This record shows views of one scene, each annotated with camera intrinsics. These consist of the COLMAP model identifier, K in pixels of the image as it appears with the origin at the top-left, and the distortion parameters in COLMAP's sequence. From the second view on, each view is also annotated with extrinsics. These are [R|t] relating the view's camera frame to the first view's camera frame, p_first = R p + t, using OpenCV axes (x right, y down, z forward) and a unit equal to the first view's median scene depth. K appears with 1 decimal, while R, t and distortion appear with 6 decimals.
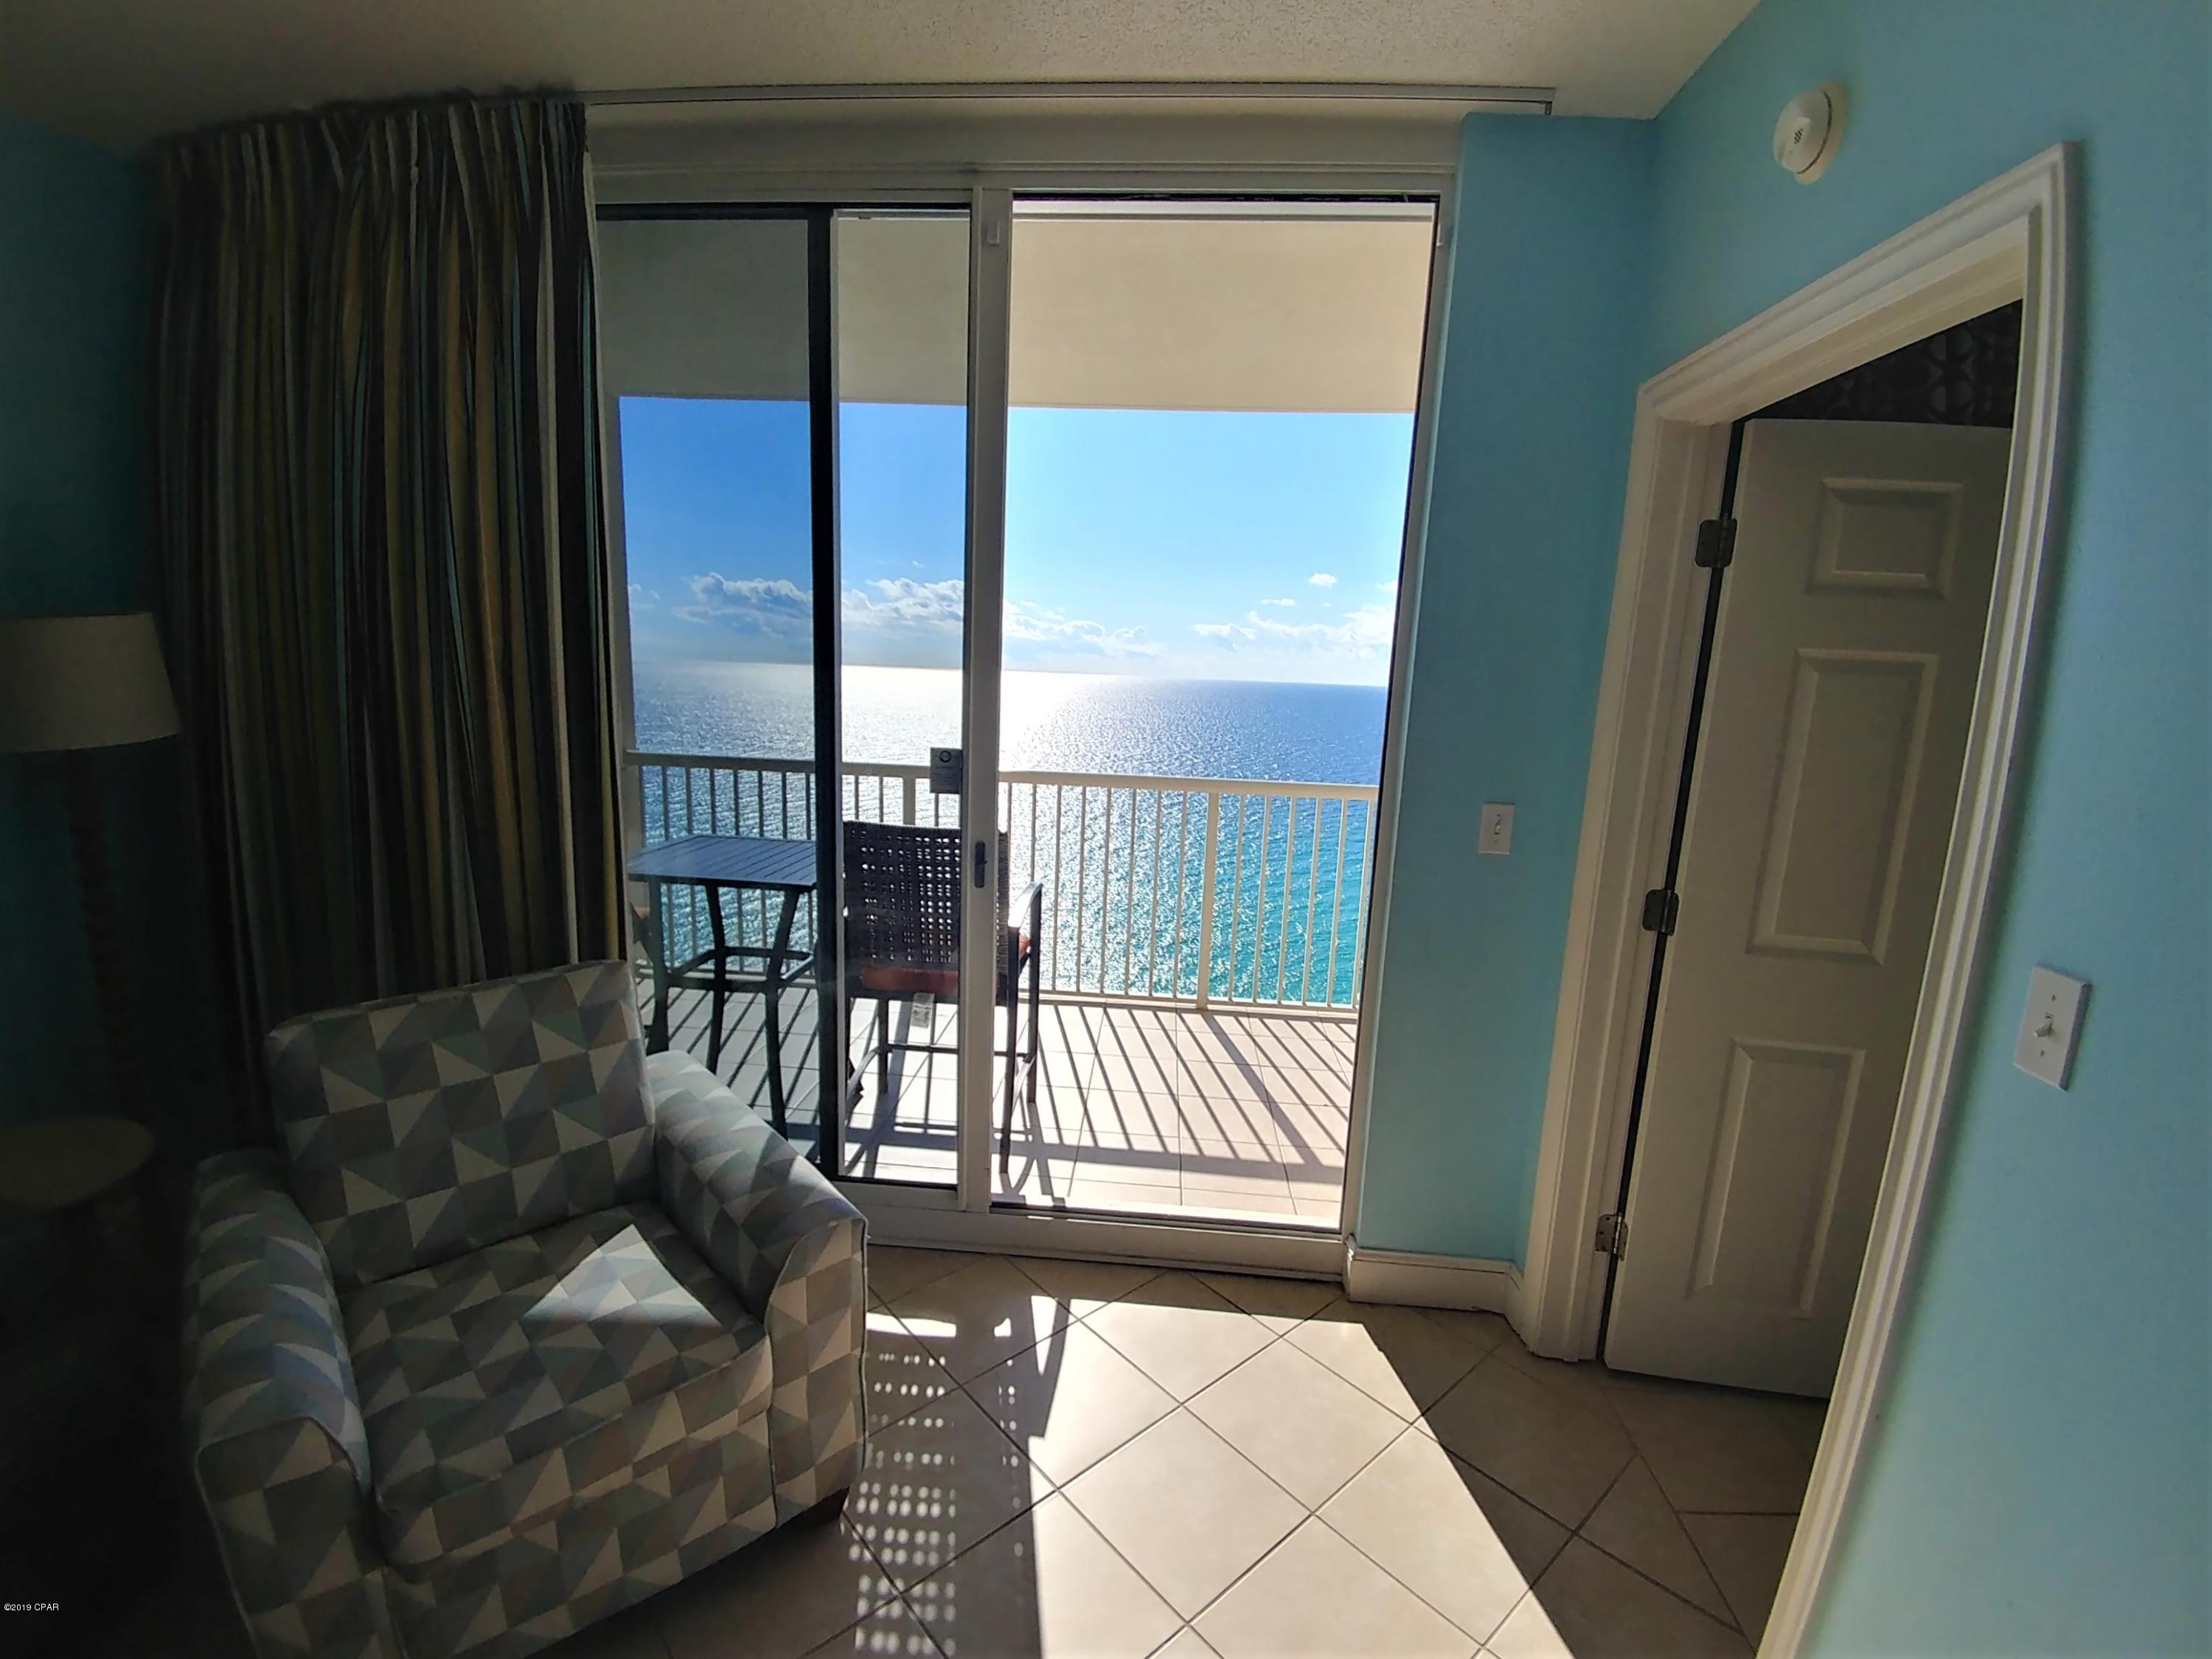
lens RADIAL K [[948.1, 0, 1107.0], [0, 948.1, 830.3], [0, 0, 1]] dist [-0.000901, -0.010832]
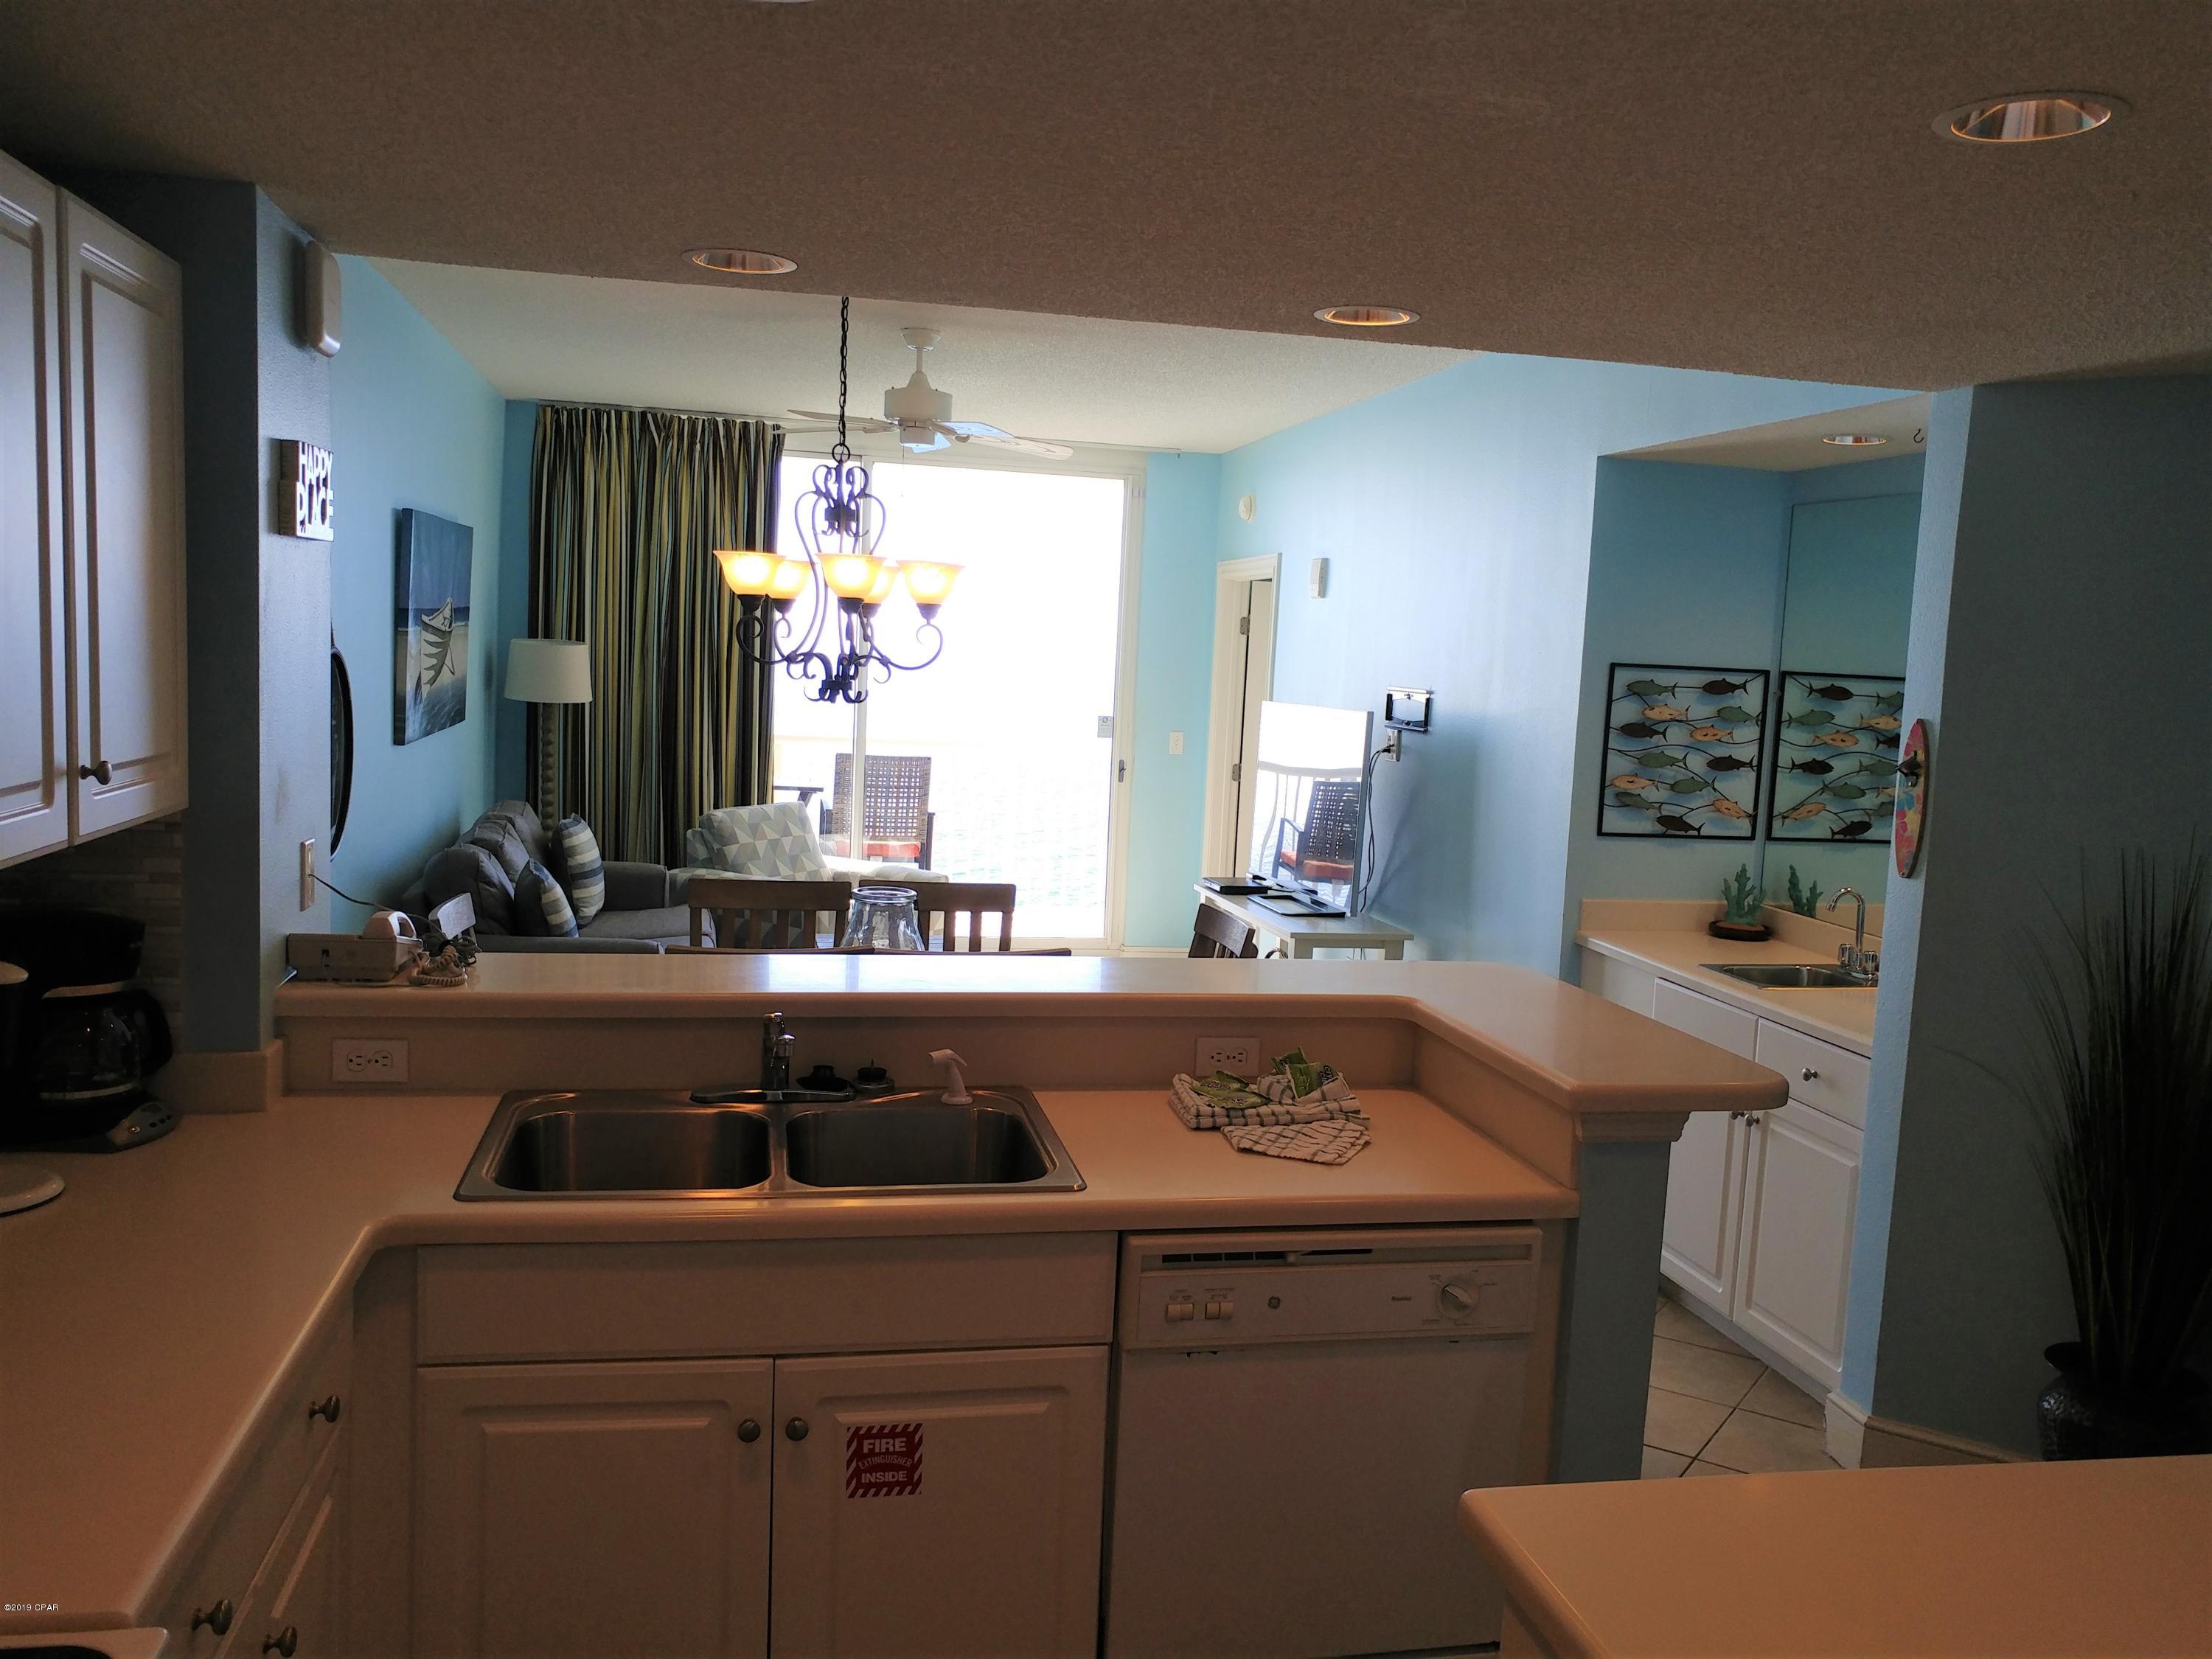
lens RADIAL K [[1799.2, 0, 1104.7], [0, 1799.2, 830.7], [0, 0, 1]] dist [-0.037100, 0.038398]
pose [[0.965662, -0.015622, 0.259333, -1.047502], [0.029102, 0.998413, -0.048221, 0.490030], [-0.258168, 0.054113, 0.964583, -3.693845]]
